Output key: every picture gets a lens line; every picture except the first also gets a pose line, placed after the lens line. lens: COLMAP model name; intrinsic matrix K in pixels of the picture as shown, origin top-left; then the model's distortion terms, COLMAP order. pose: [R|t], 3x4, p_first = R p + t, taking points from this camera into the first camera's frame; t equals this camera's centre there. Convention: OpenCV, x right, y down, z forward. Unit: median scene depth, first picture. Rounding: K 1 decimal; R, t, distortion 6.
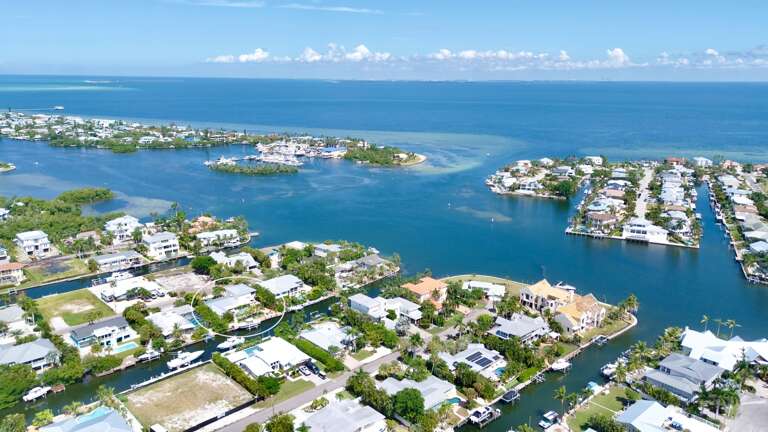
lens RADIAL K [[563.9, 0, 384.0], [0, 563.9, 216.0], [0, 0, 1]] dist [0.083534, -0.081601]
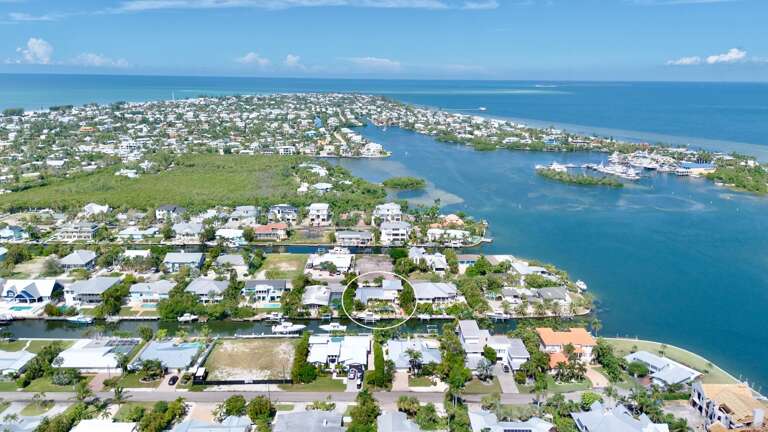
lens RADIAL K [[563.9, 0, 384.0], [0, 563.9, 216.0], [0, 0, 1]] dist [0.083534, -0.081601]
pose [[0.739980, 0.159771, -0.653378, 0.308078], [-0.164245, 0.984895, 0.054823, -0.037673], [0.652268, 0.066746, 0.755044, 0.167394]]
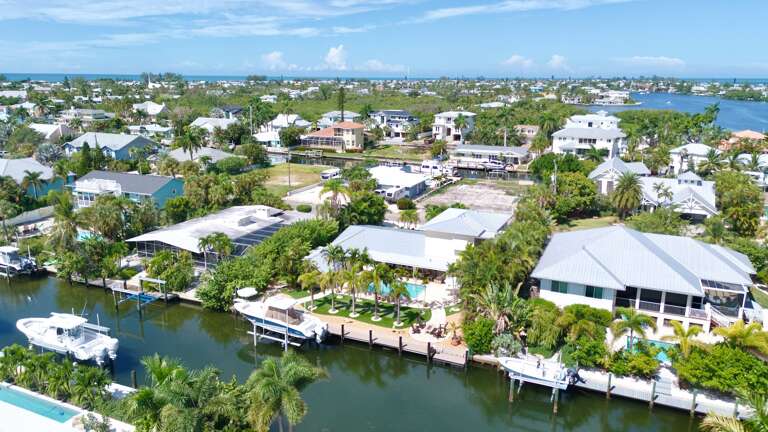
lens RADIAL K [[563.9, 0, 384.0], [0, 563.9, 216.0], [0, 0, 1]] dist [0.083534, -0.081601]
pose [[0.380686, 0.214346, -0.899519, 0.010800], [-0.224716, 0.965047, 0.134859, 0.068894], [0.896984, 0.150797, 0.415547, 0.635219]]
